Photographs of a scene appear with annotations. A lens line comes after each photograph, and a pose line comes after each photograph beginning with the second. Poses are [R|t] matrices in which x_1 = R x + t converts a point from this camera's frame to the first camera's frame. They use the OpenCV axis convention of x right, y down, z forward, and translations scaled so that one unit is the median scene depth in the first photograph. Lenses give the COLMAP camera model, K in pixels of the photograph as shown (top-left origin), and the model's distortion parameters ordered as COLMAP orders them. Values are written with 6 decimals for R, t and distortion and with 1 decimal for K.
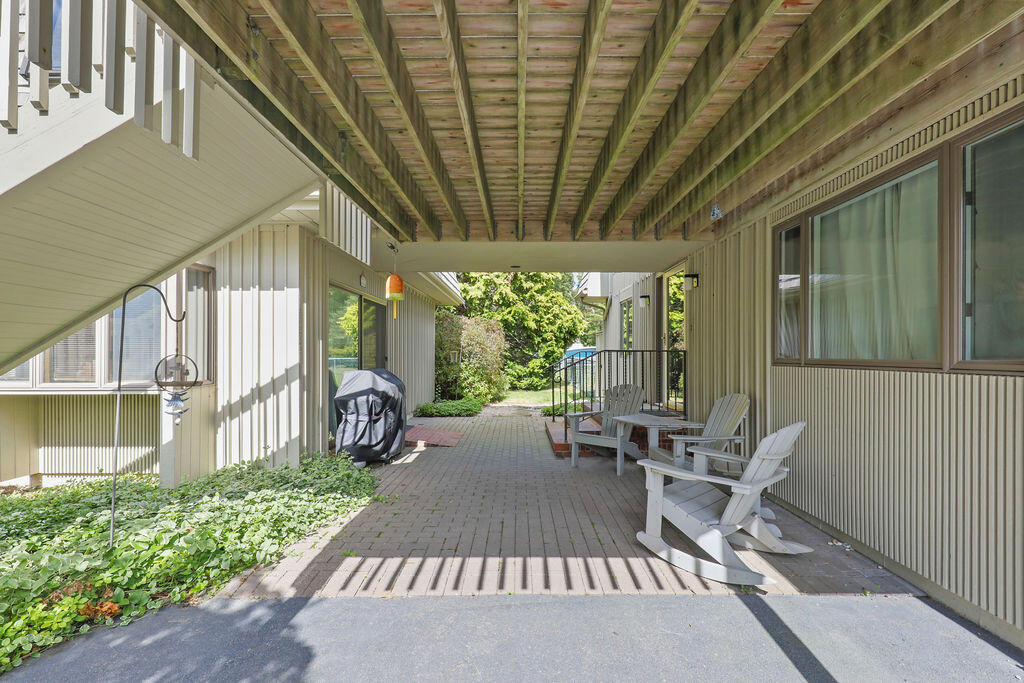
lens RADIAL K [[466.9, 0, 512.7], [0, 466.9, 351.3], [0, 0, 1]] dist [0.003841, 0.000453]
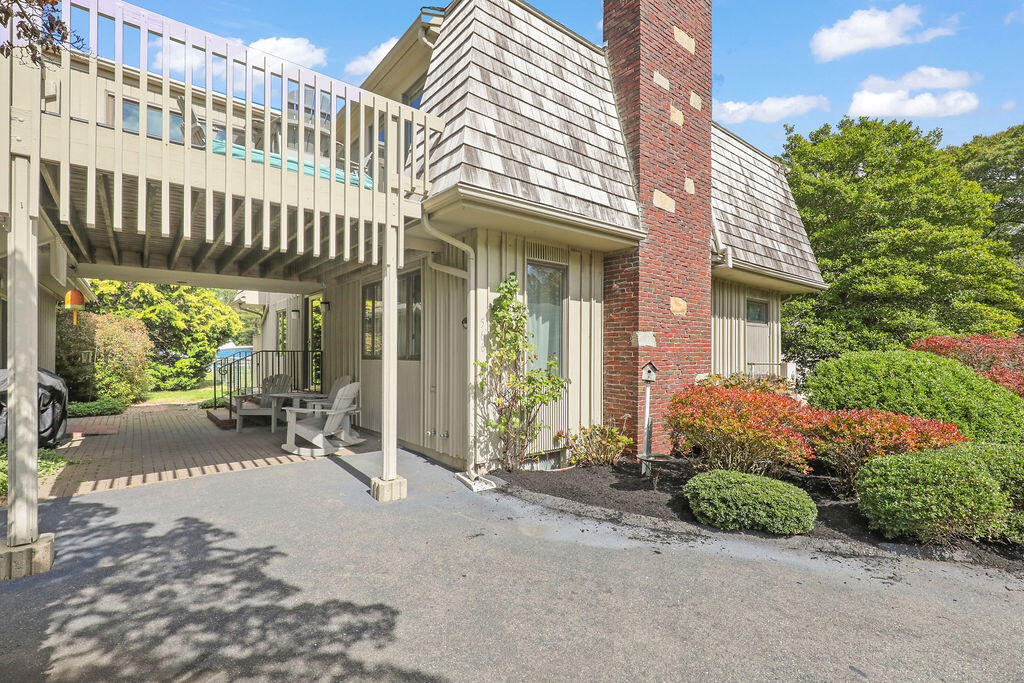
lens RADIAL K [[466.9, 0, 512.1], [0, 466.9, 351.4], [0, 0, 1]] dist [0.003841, 0.000453]
pose [[0.772711, 0.001851, 0.634756, -0.057736], [-0.002085, 0.999998, -0.000378, -0.000734], [-0.634755, -0.001032, 0.772713, -0.279693]]
